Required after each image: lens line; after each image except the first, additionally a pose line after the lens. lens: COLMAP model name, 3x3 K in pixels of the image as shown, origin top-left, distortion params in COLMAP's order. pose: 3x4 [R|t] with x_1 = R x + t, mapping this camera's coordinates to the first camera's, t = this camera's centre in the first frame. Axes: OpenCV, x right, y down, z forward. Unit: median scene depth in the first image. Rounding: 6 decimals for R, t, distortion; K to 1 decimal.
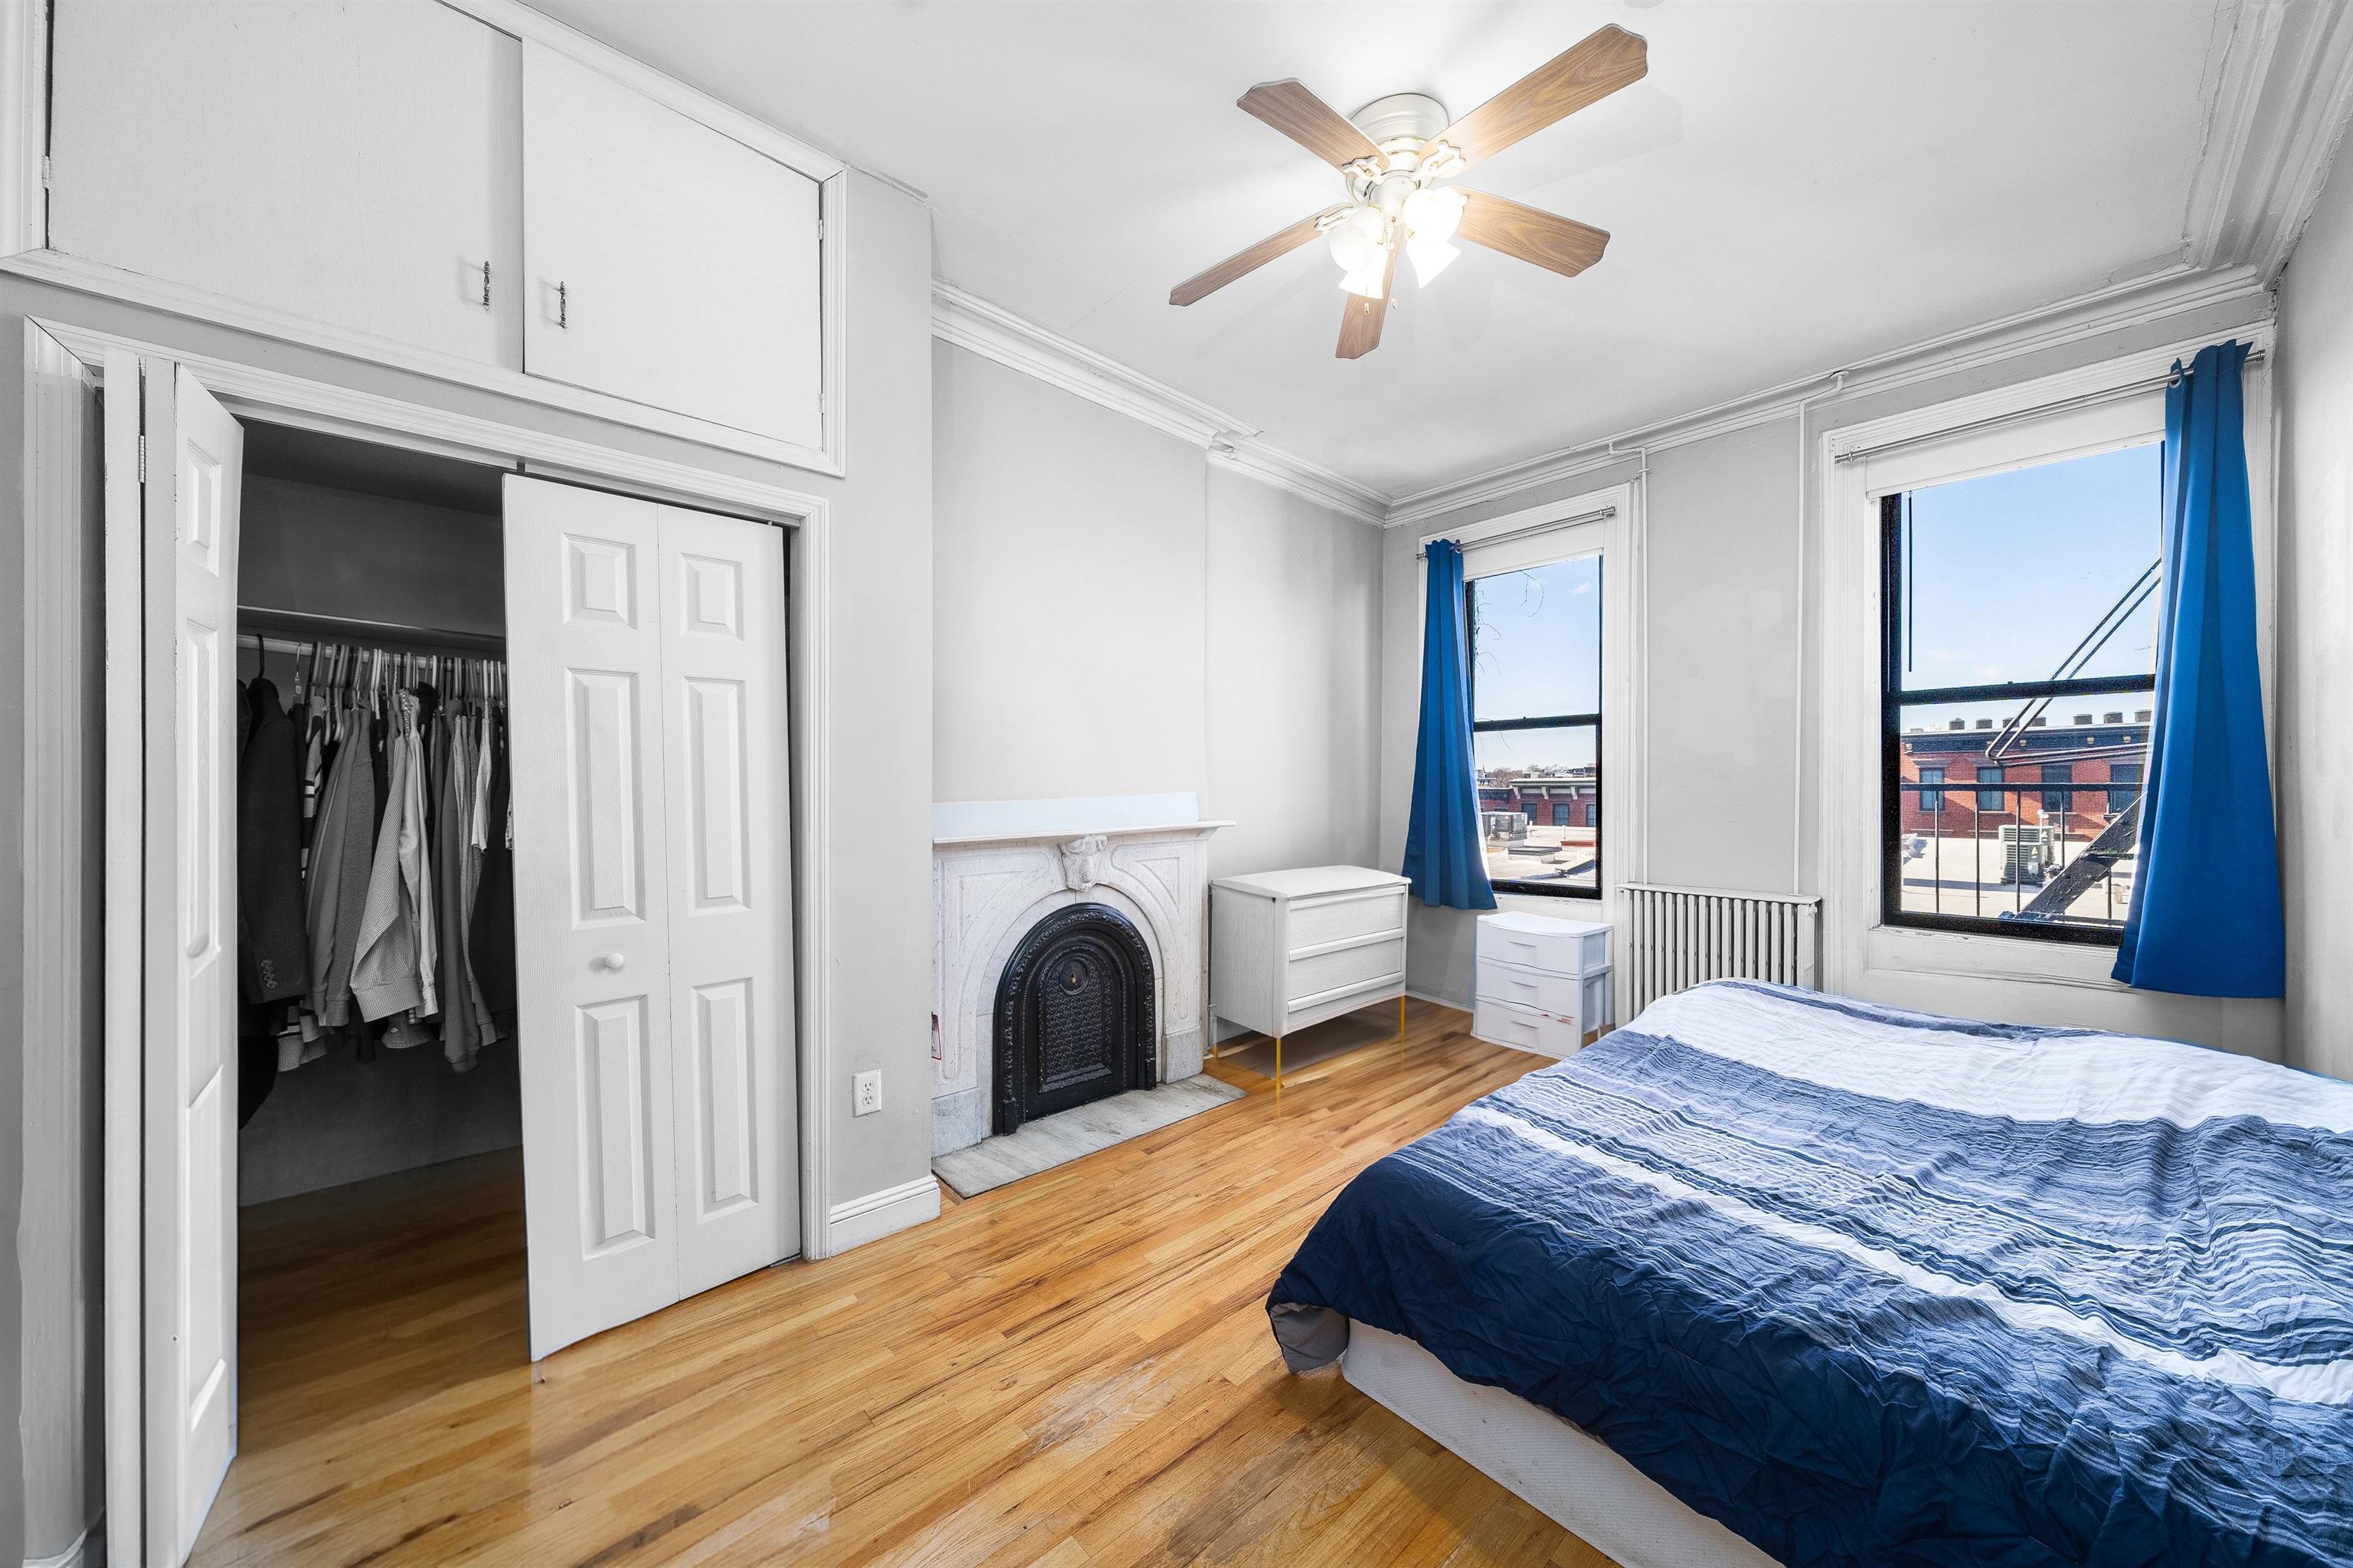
lens RADIAL K [[802.8, 0, 1165.1], [0, 802.8, 790.6], [0, 0, 1]] dist [-0.006068, 0.000132]
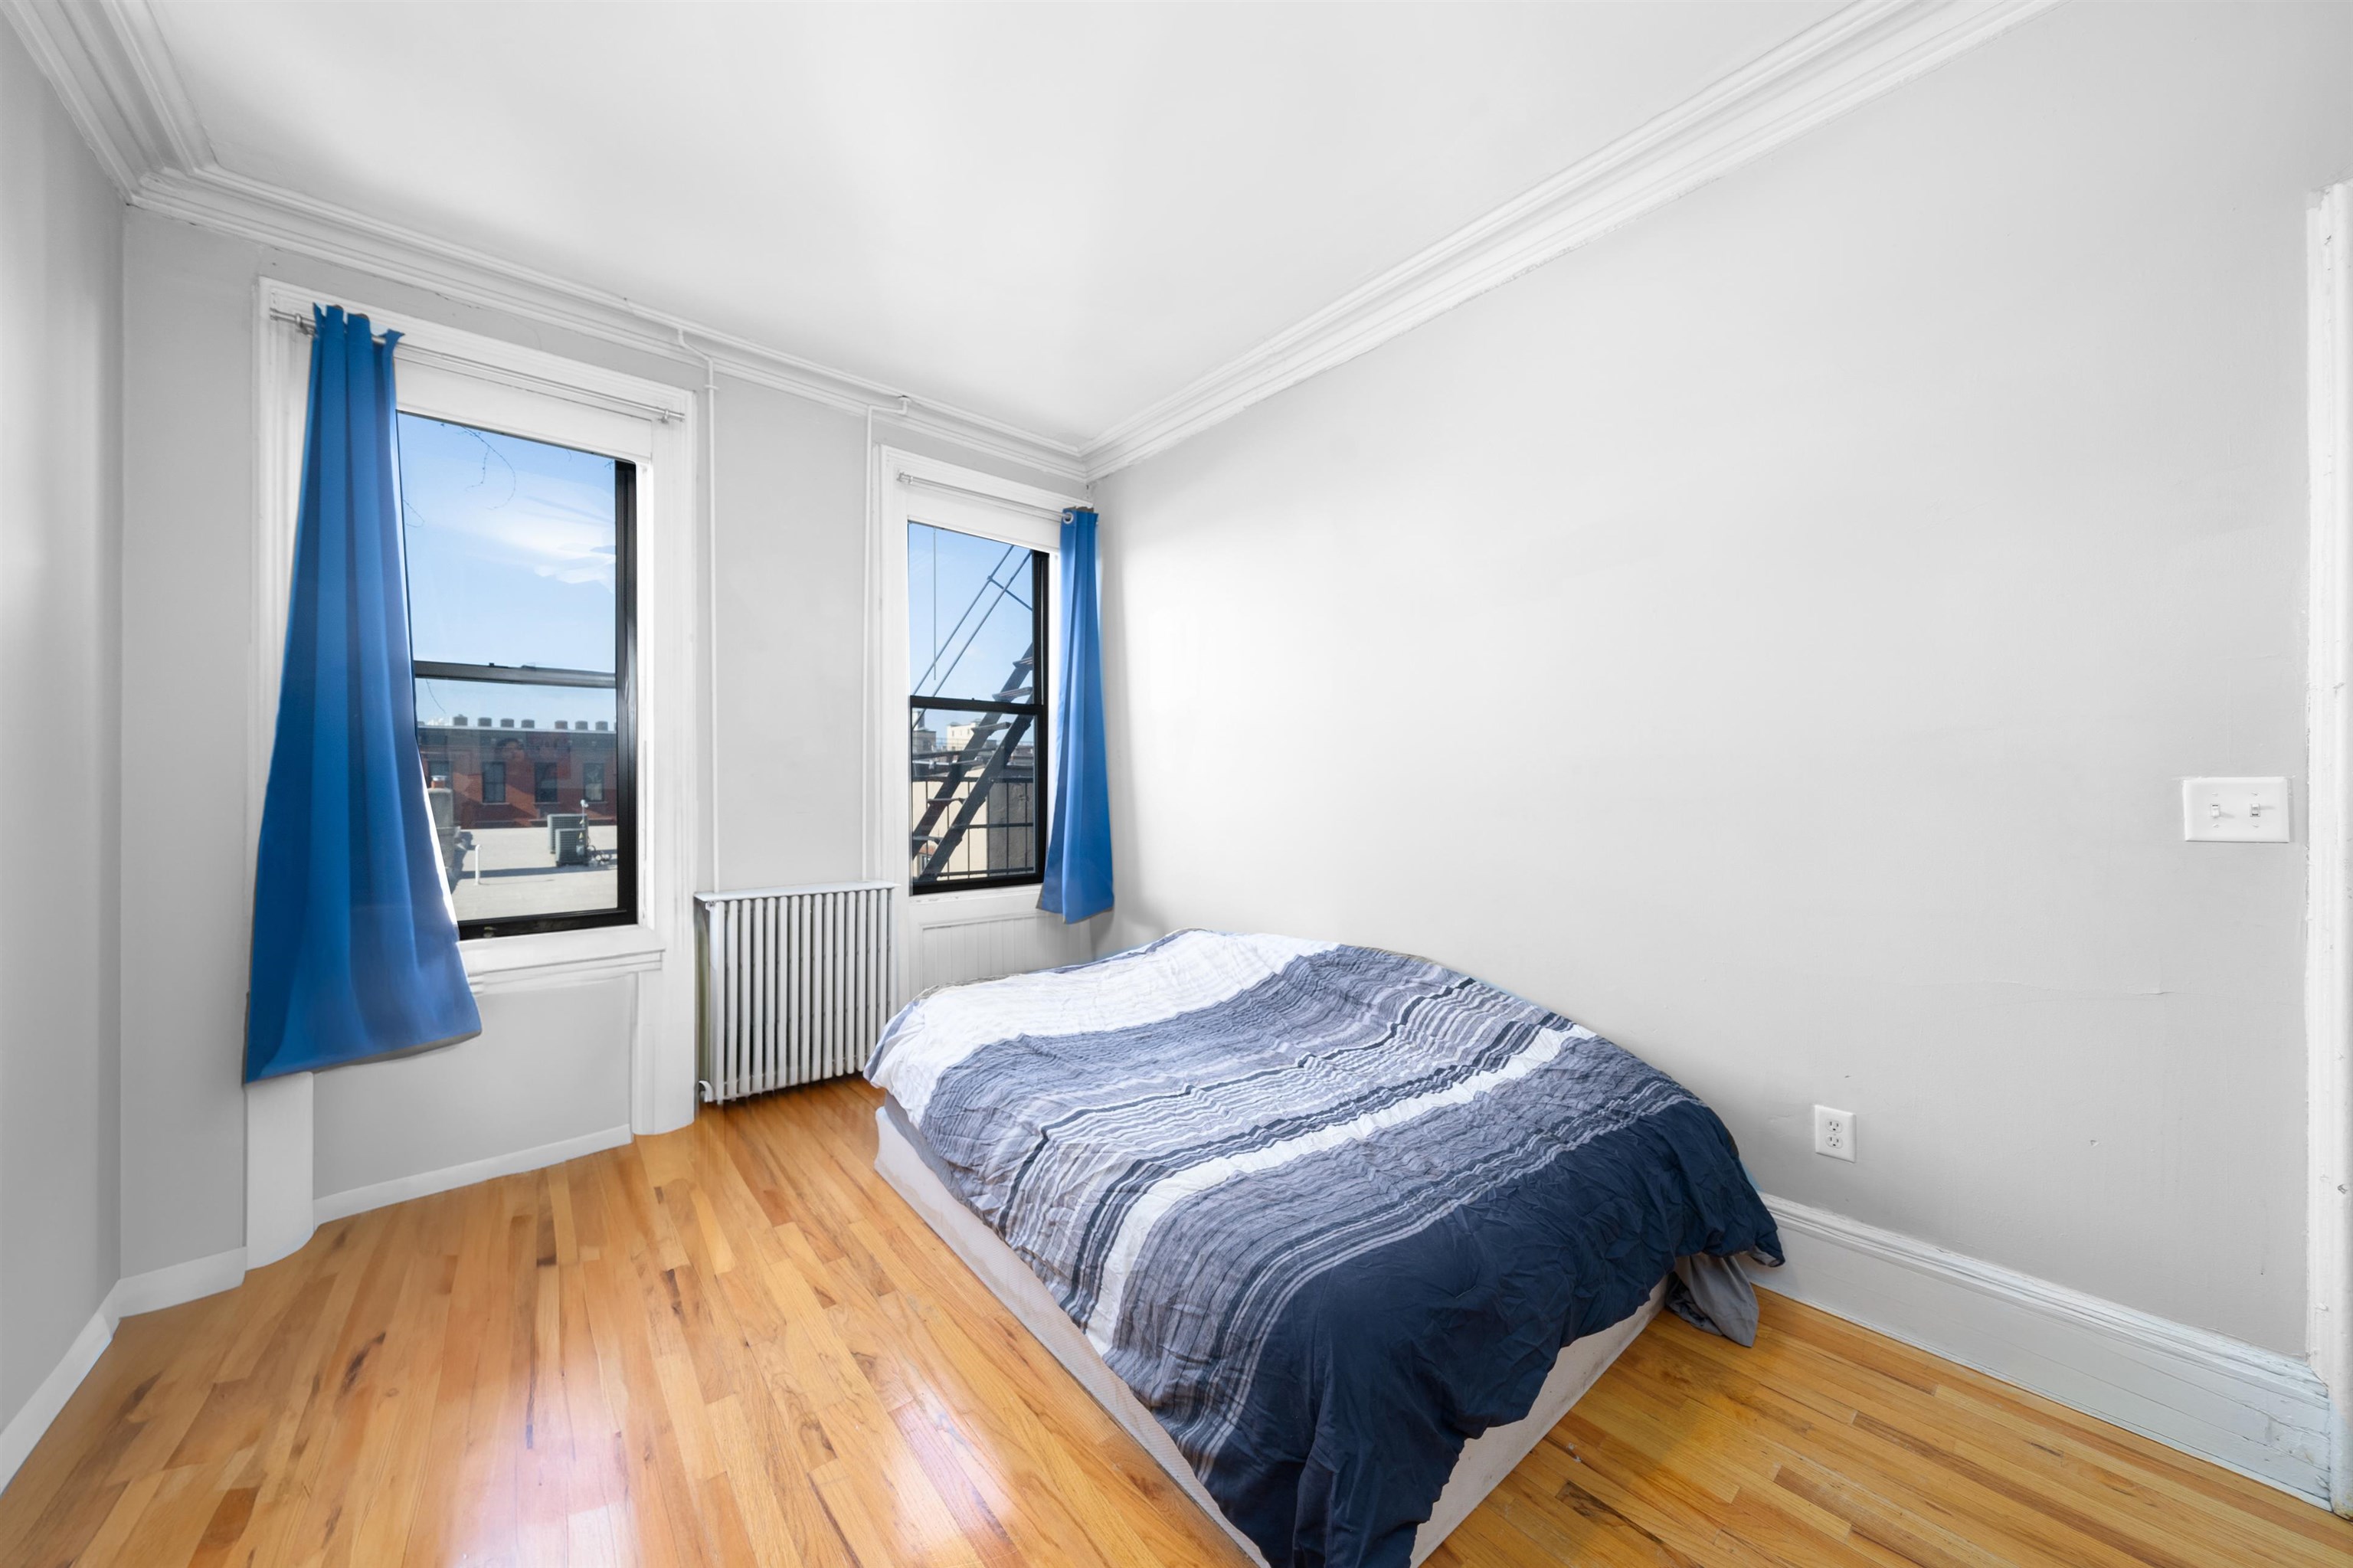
lens RADIAL K [[802.8, 0, 1165.0], [0, 802.8, 788.7], [0, 0, 1]] dist [-0.006068, 0.000132]
pose [[0.036429, -0.003355, 0.999331, -0.351921], [-0.002690, 0.999990, 0.003455, 0.010826], [-0.999333, -0.002814, 0.036419, 0.875369]]
